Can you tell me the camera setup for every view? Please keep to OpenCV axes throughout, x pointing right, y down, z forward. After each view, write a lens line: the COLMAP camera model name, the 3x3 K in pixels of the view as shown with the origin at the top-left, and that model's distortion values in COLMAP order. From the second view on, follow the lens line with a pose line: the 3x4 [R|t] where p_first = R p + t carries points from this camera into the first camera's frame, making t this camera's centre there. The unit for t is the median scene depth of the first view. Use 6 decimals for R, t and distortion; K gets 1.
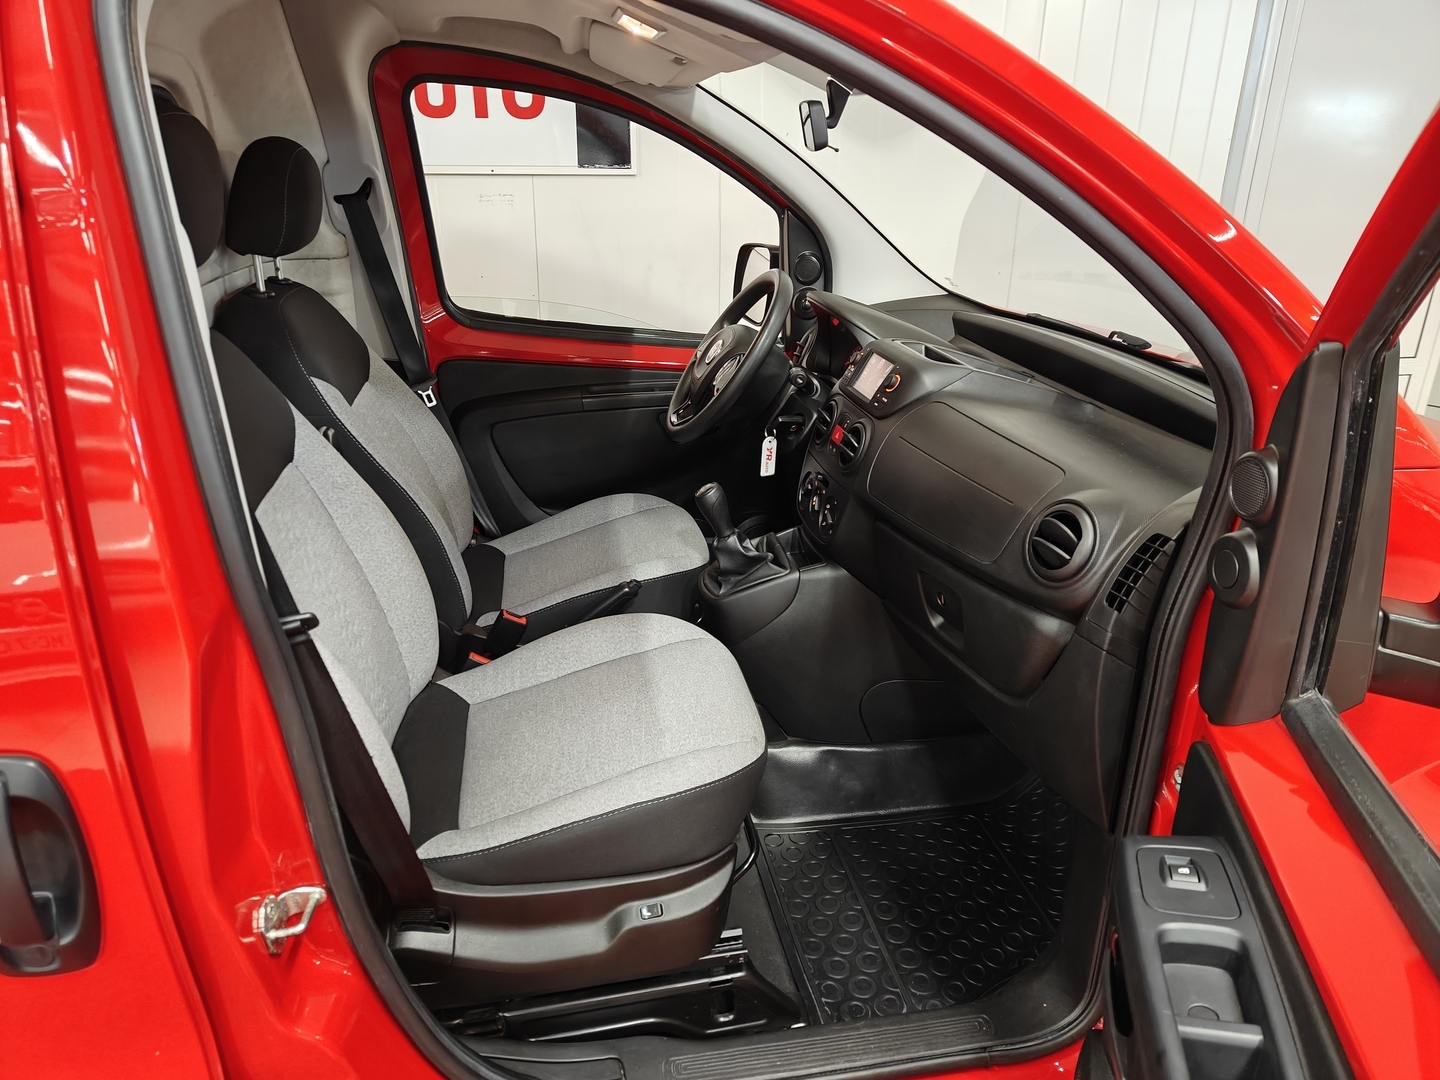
lens RADIAL K [[995.8, 0, 720.2], [0, 995.8, 550.0], [0, 0, 1]] dist [0.001786, -0.004423]
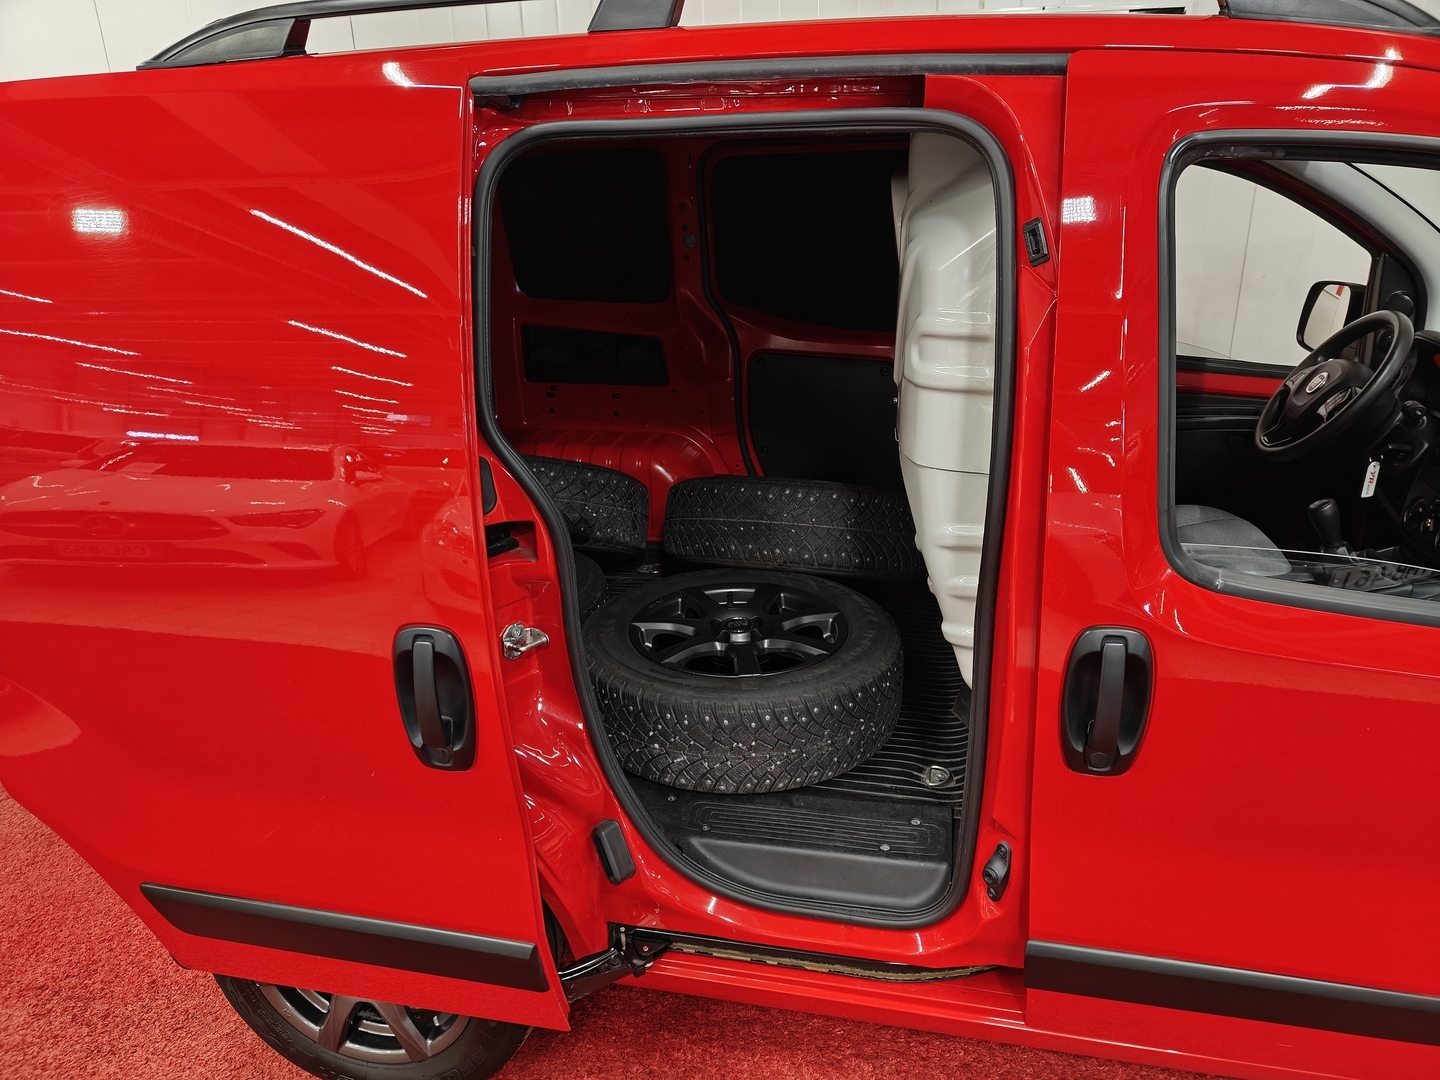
lens RADIAL K [[995.8, 0, 732.0], [0, 995.8, 534.3], [0, 0, 1]] dist [0.001786, -0.004423]
pose [[0.930899, 0.093361, -0.353143, -0.202069], [-0.105334, 0.994327, -0.014794, 0.052768], [0.349759, 0.050970, 0.935452, -0.251528]]
